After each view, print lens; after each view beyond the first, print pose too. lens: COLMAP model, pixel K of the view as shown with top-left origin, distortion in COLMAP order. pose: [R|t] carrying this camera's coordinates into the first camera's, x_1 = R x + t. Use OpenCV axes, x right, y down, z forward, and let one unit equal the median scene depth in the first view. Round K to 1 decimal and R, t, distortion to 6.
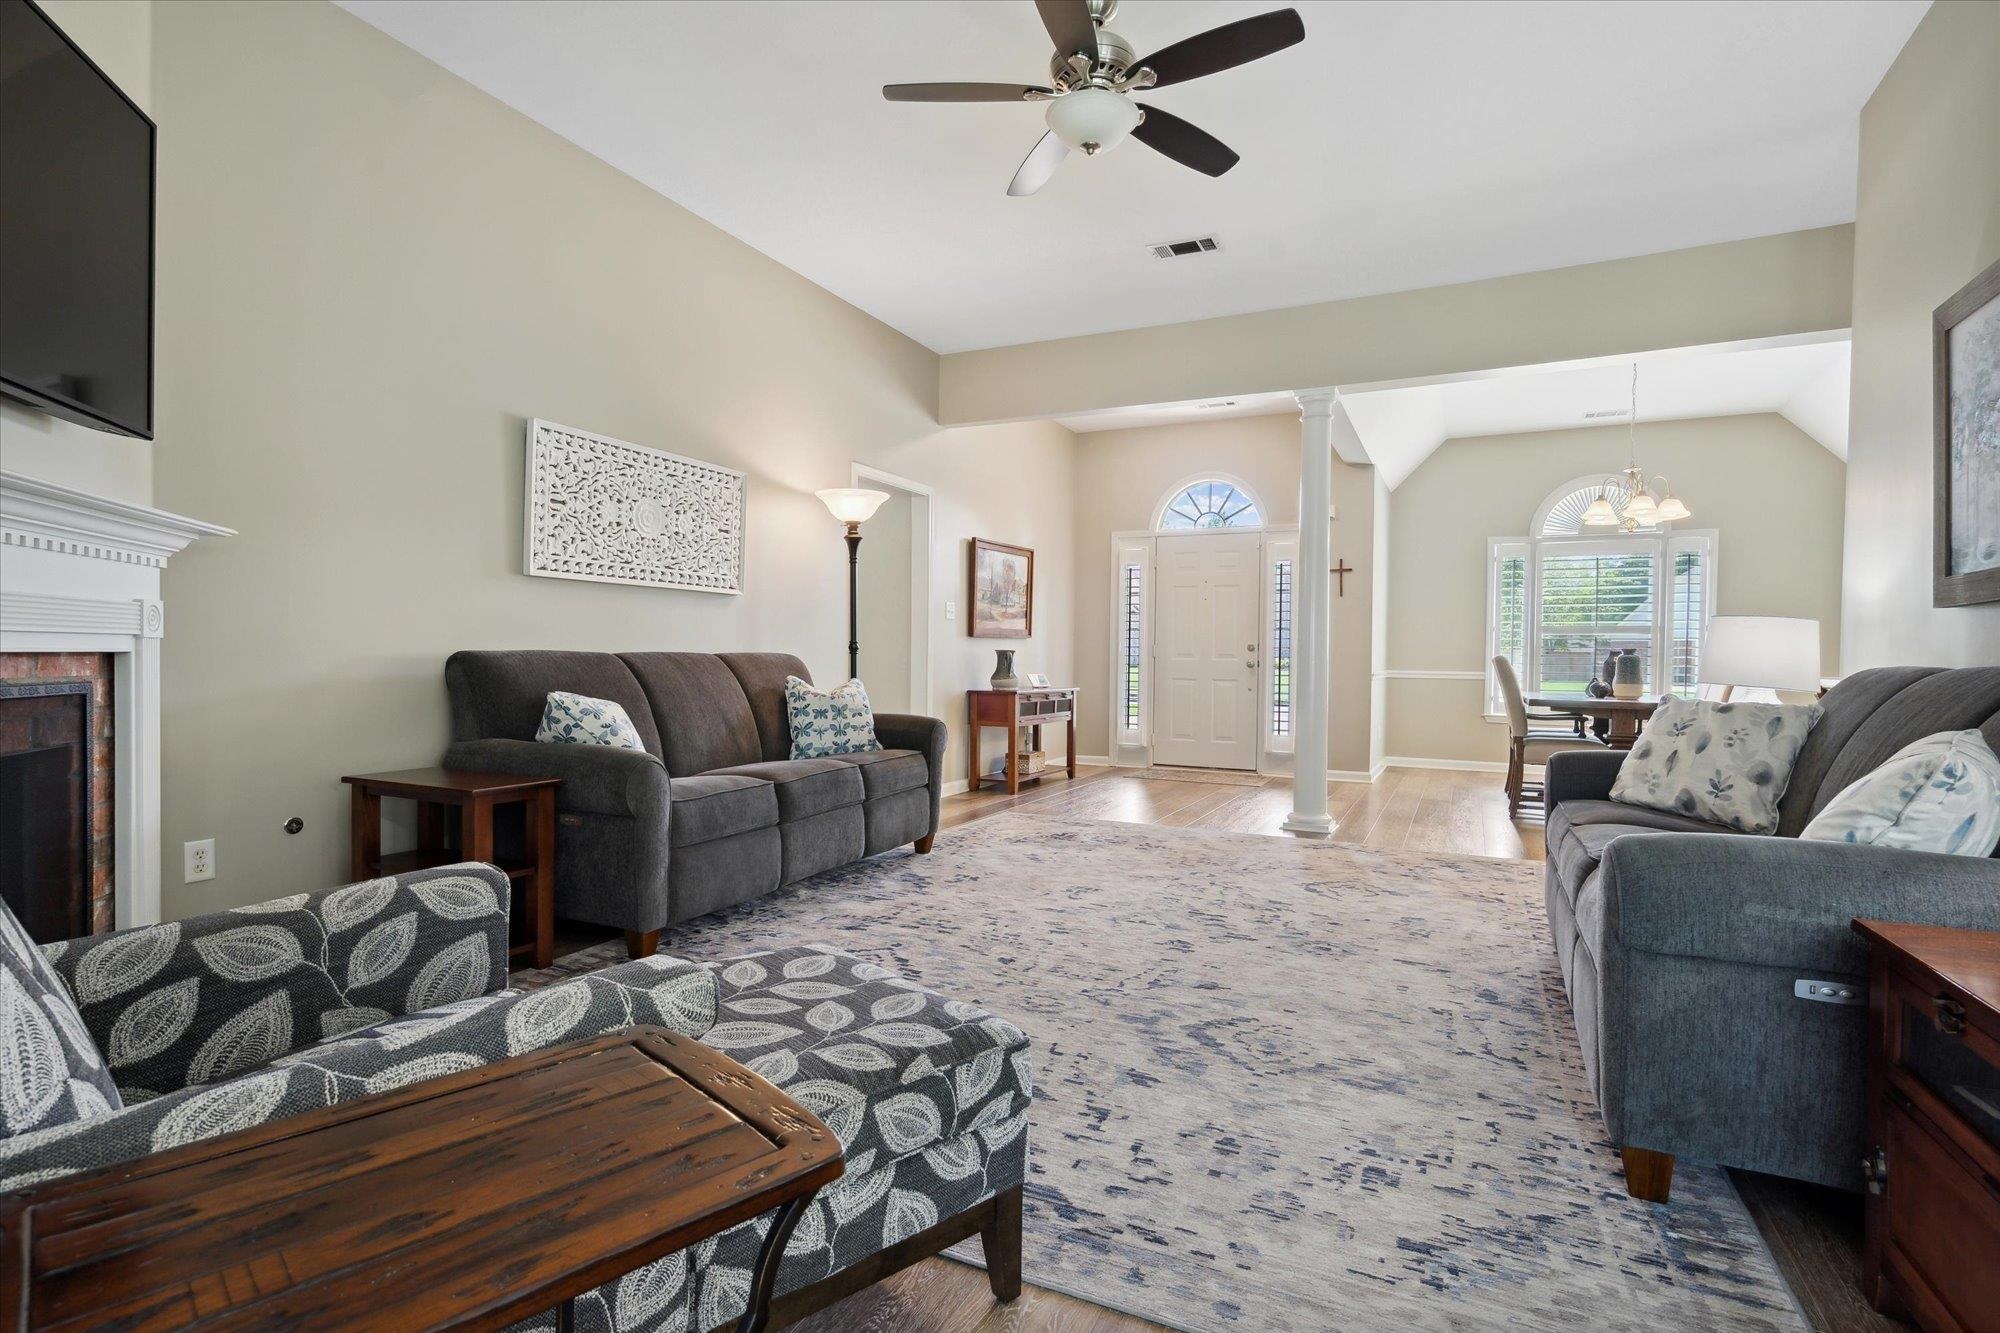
lens RADIAL K [[967.6, 0, 995.1], [0, 967.6, 668.9], [0, 0, 1]] dist [0.002874, -0.000476]
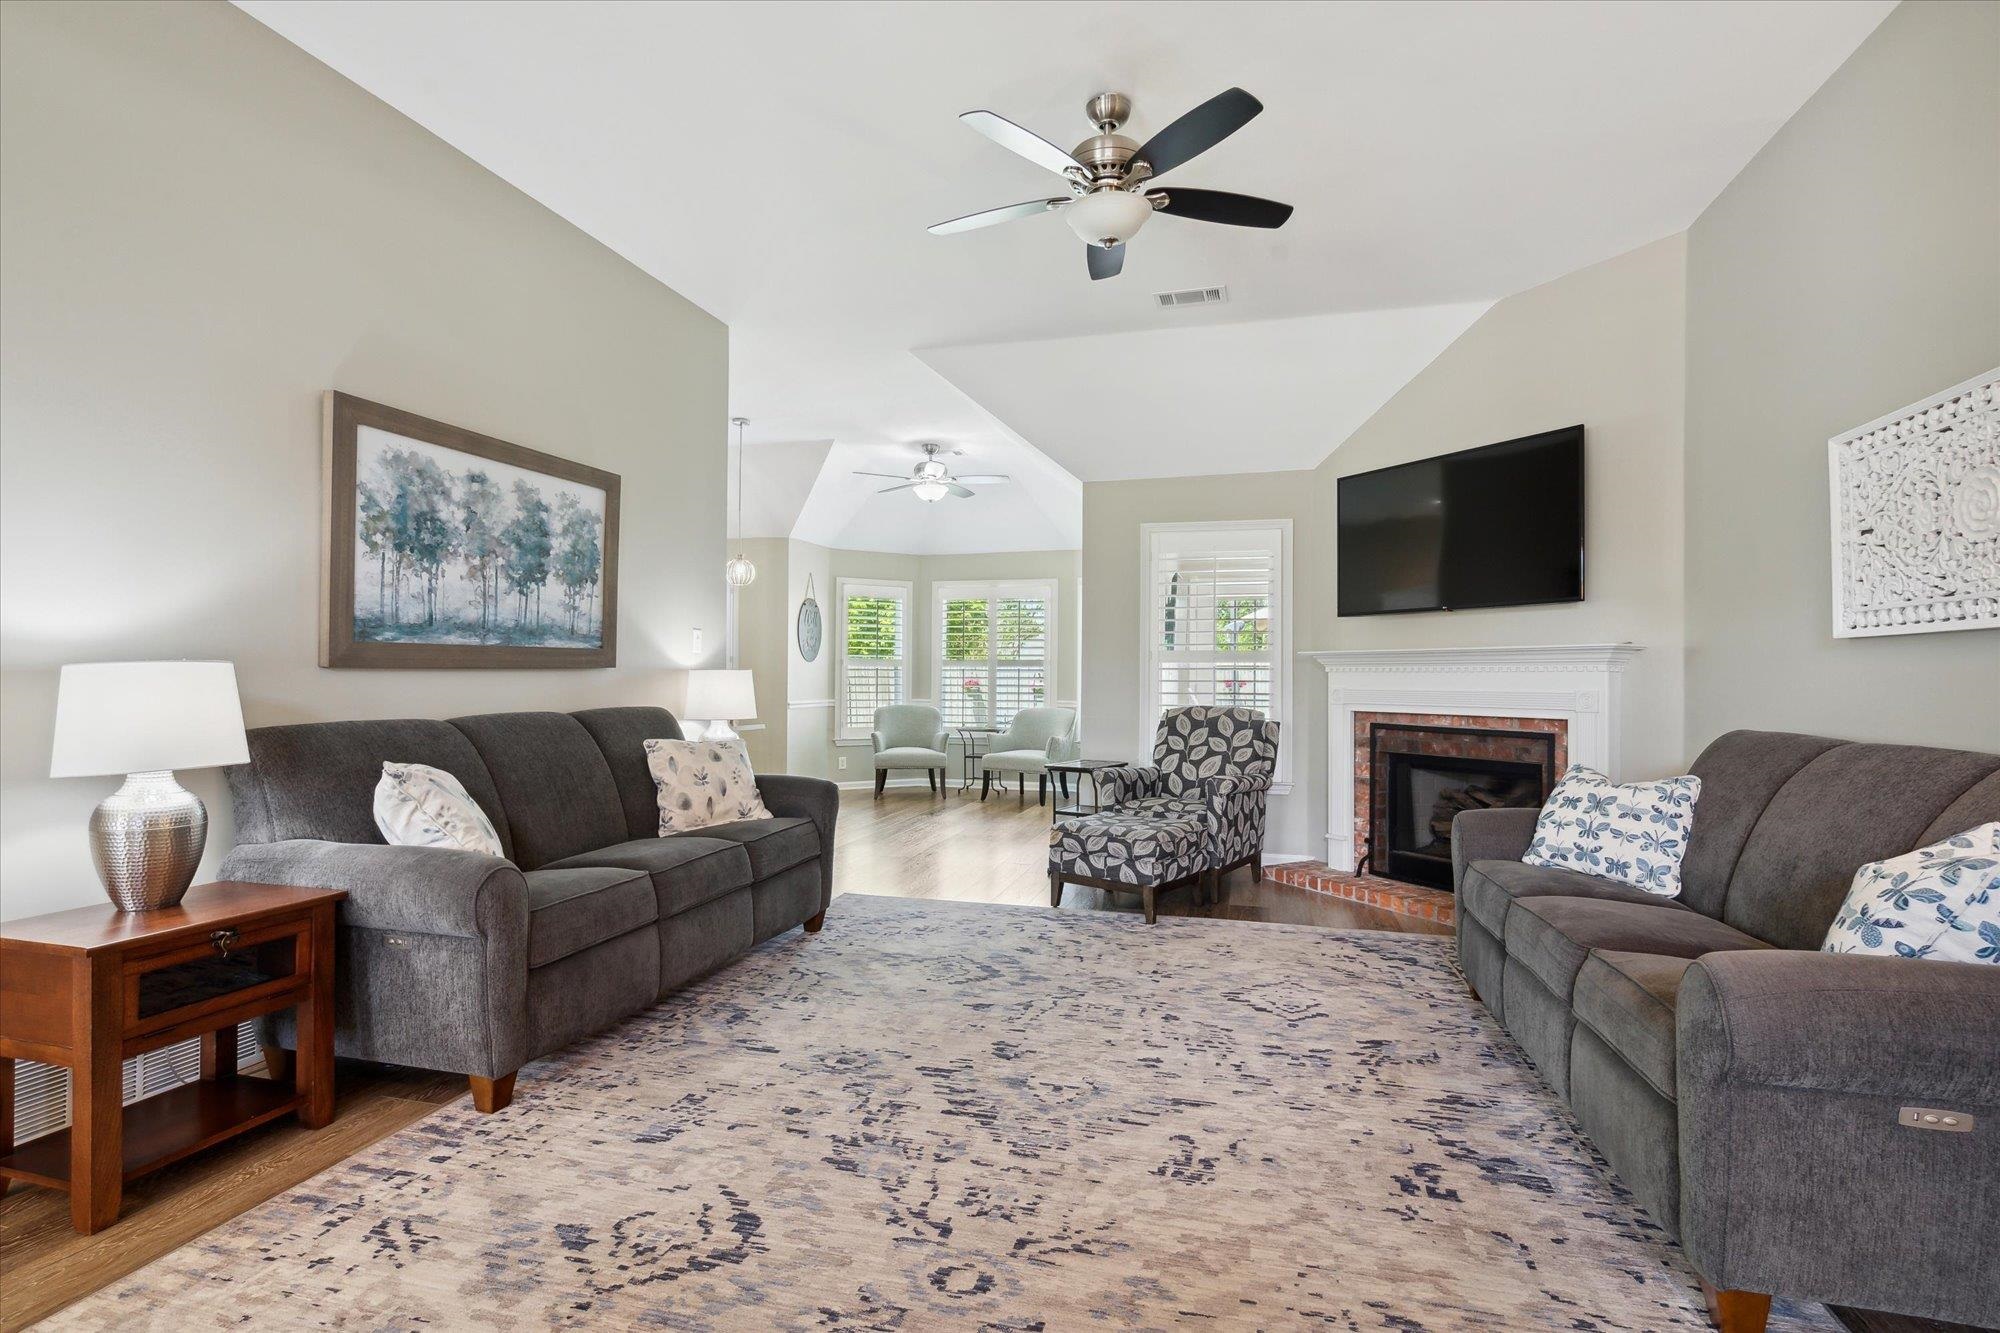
lens RADIAL K [[967.6, 0, 998.4], [0, 967.6, 675.9], [0, 0, 1]] dist [0.002874, -0.000476]
pose [[-0.981368, -0.020368, -0.191056, 0.348743], [-0.022570, 0.999701, 0.009355, -0.062058], [0.190808, 0.013493, -0.981535, 1.731839]]
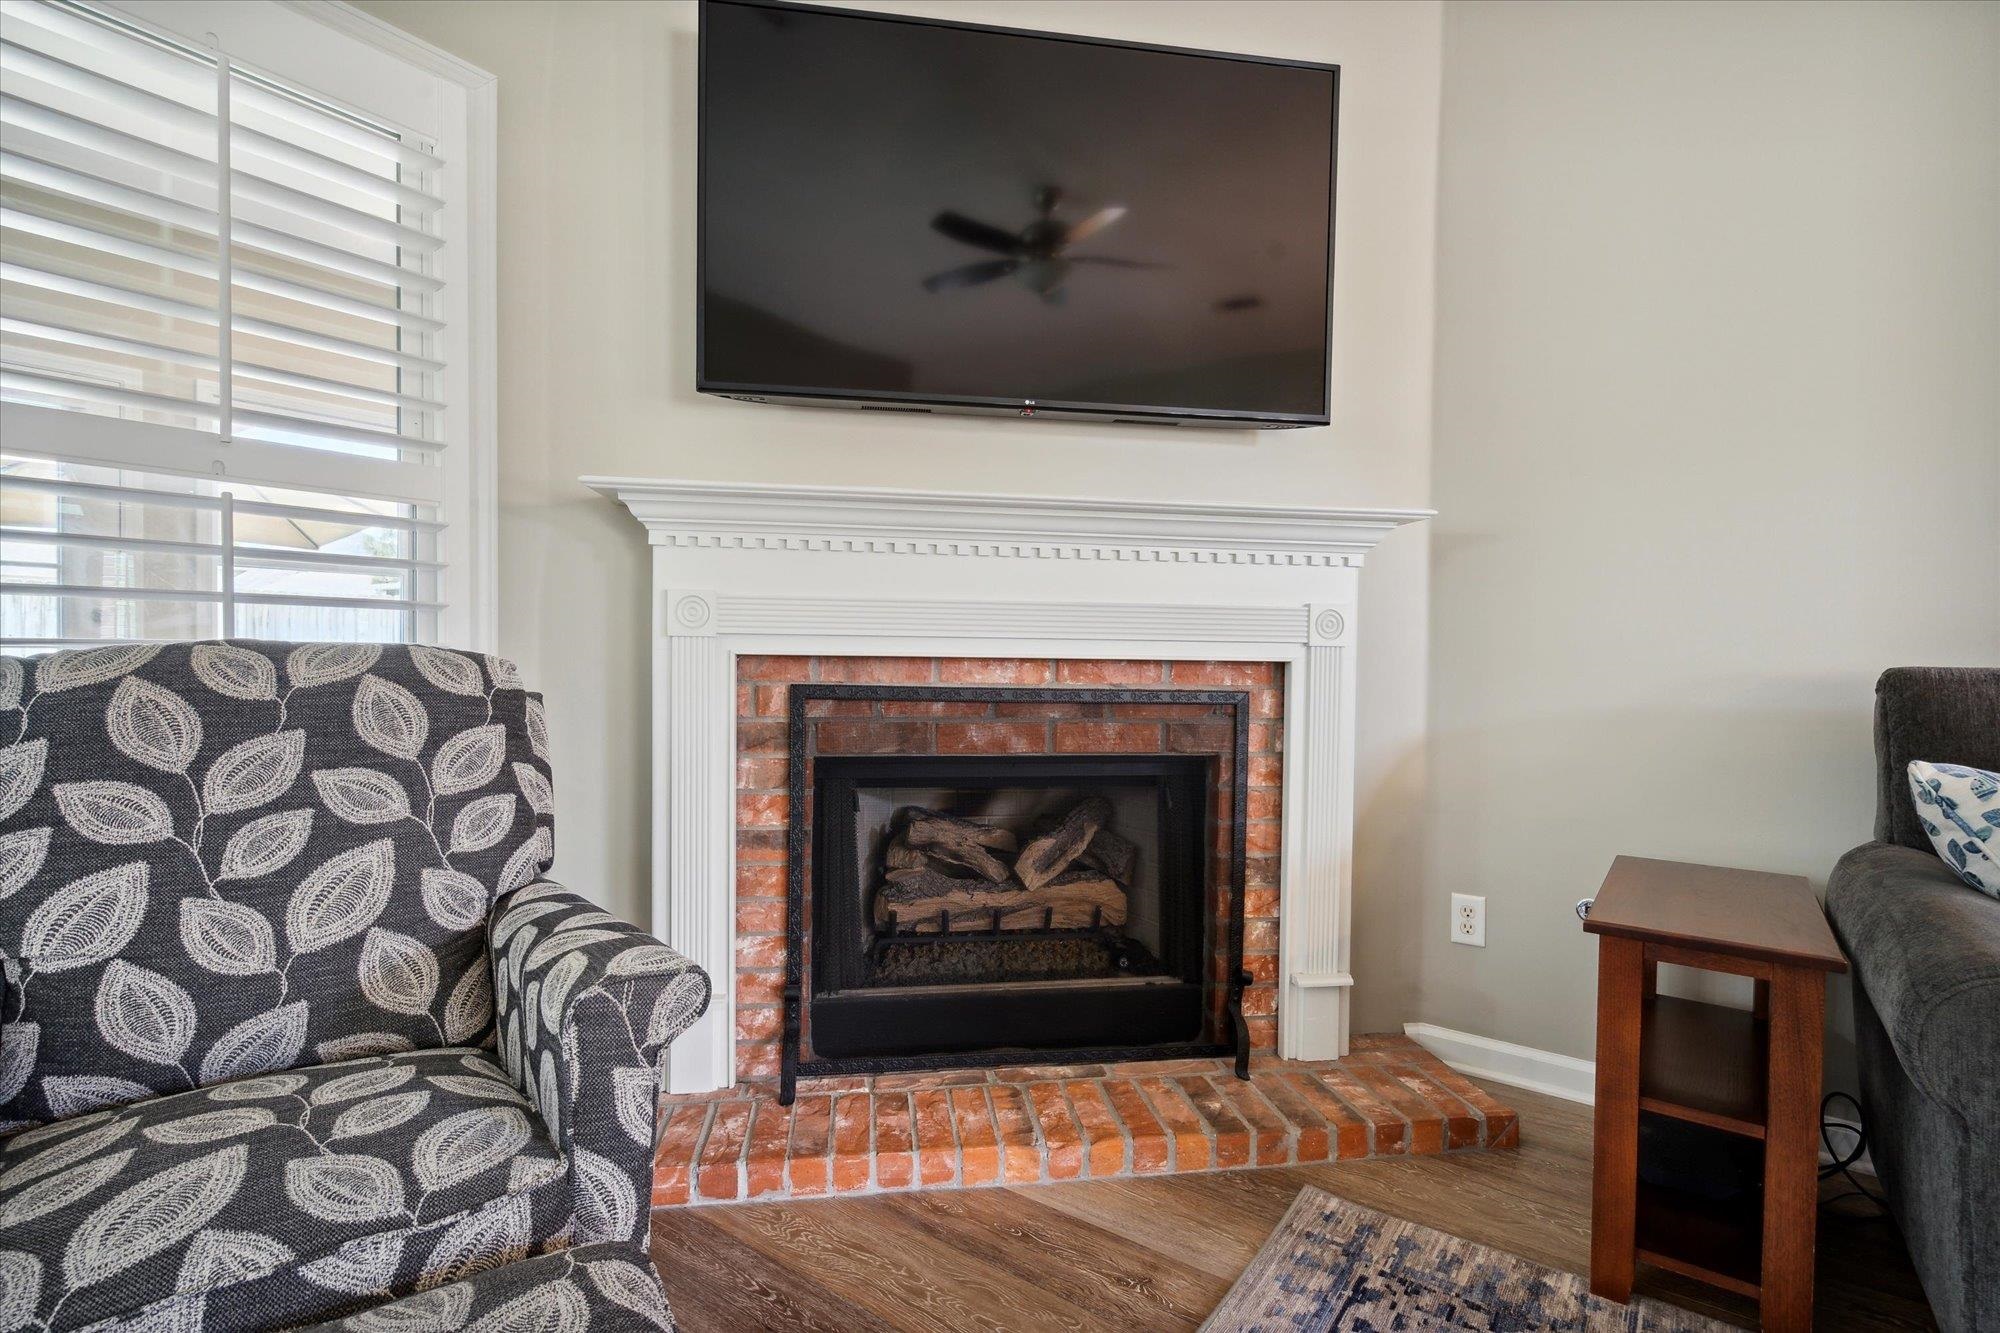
lens RADIAL K [[967.6, 0, 1003.3], [0, 967.6, 668.8], [0, 0, 1]] dist [0.002874, -0.000476]
pose [[-0.165101, 0.005225, -0.986263, 0.038928], [-0.032984, 0.999397, 0.010817, -0.007886], [0.985725, 0.034317, -0.164829, 0.588008]]
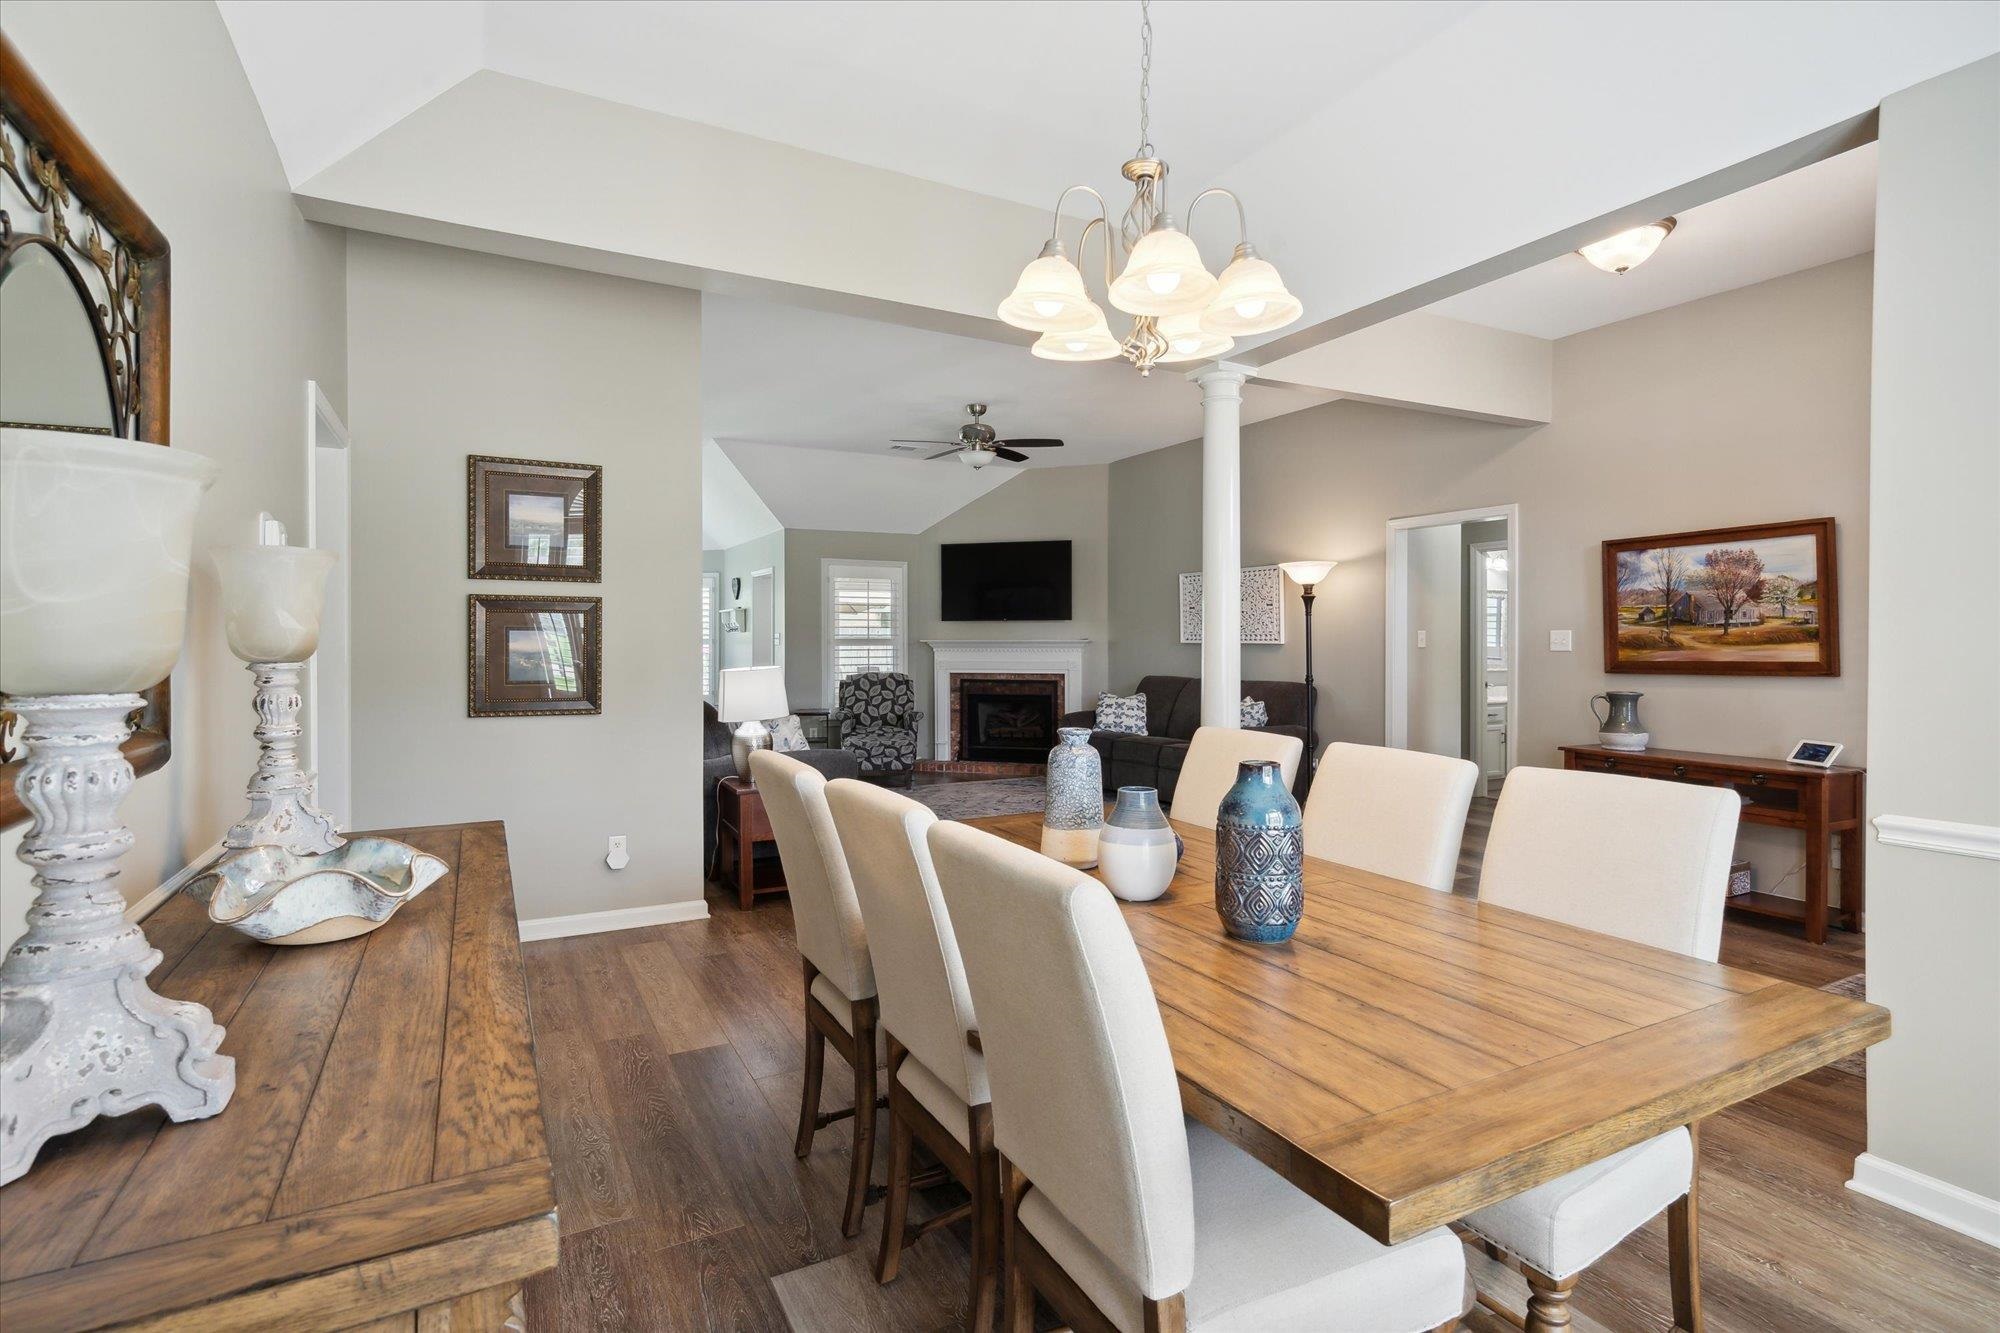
lens RADIAL K [[967.6, 0, 1004.5], [0, 967.6, 651.5], [0, 0, 1]] dist [0.002874, -0.000476]
pose [[-0.578696, -0.003641, -0.815535, 1.698330], [-0.018790, 0.999784, 0.008870, -0.094241], [0.815327, 0.020458, -0.578639, 2.086549]]
